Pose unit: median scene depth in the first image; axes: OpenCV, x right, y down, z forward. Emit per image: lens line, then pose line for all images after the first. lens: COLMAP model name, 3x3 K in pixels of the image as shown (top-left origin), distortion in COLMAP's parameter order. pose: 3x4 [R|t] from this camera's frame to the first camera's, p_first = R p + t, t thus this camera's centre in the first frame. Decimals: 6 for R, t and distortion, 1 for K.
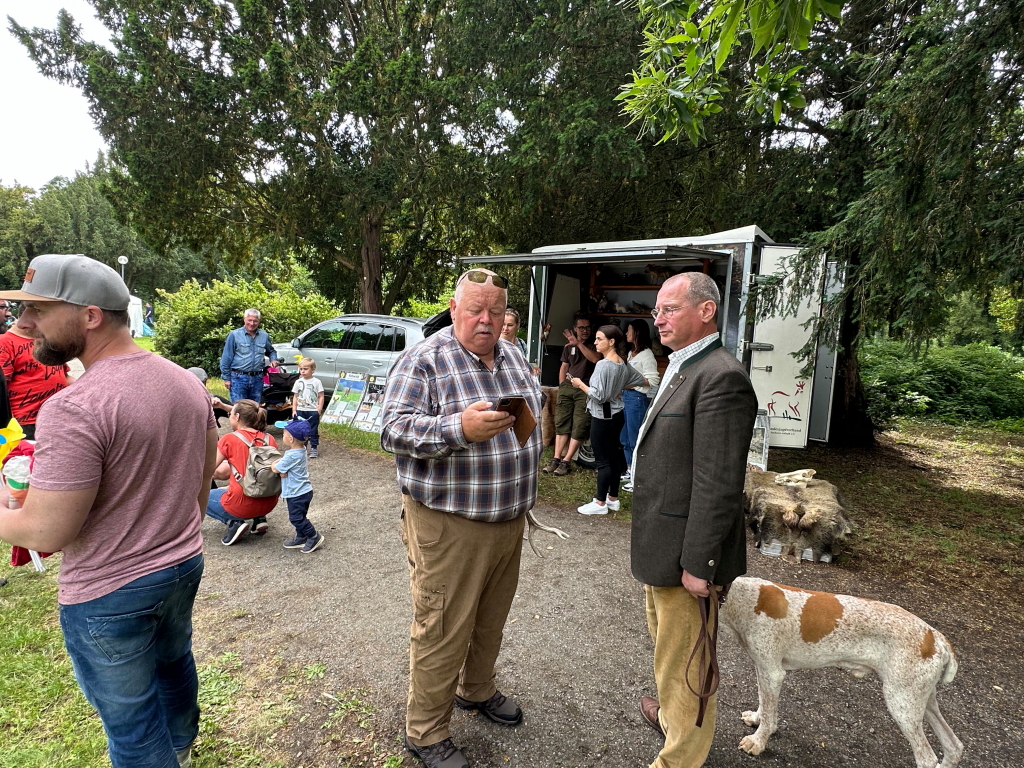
lens RADIAL K [[536.0, 0, 509.2], [0, 536.0, 392.0], [0, 0, 1]] dist [-0.002682, -0.000323]
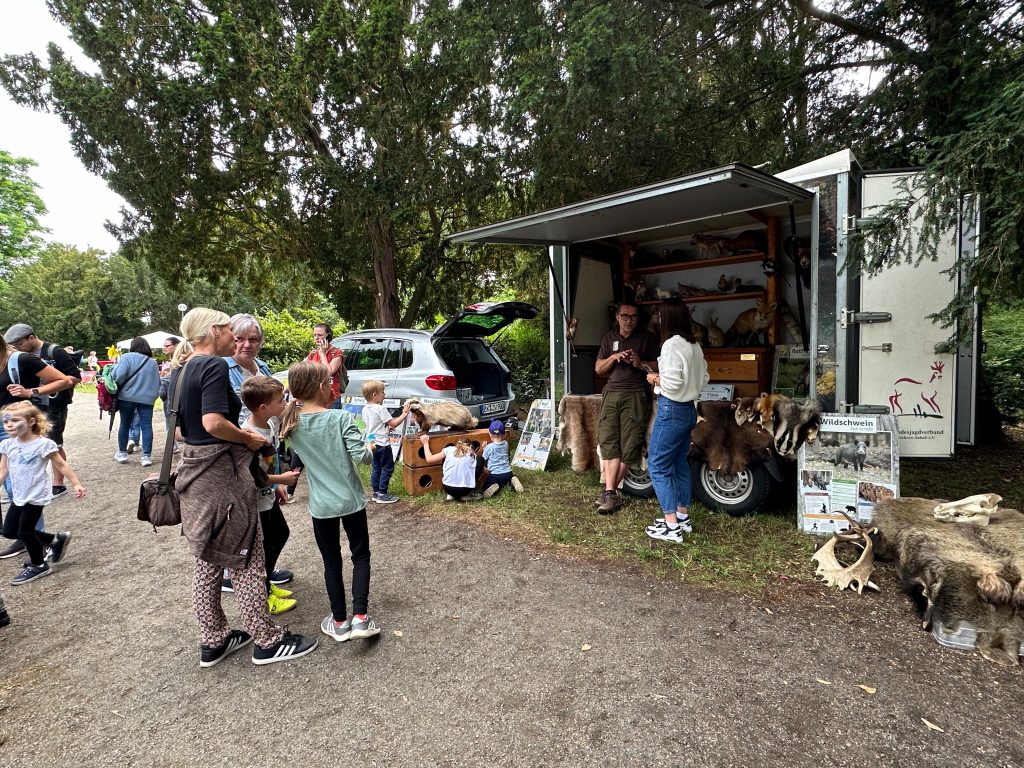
lens RADIAL K [[502.2, 0, 517.9], [0, 502.2, 386.5], [0, 0, 1]] dist [-0.005997, -0.001536]
pose [[0.994410, -0.071248, -0.077929, 0.043610], [0.067842, 0.996657, -0.045518, 0.004267], [0.080912, 0.039977, 0.995919, 0.266525]]
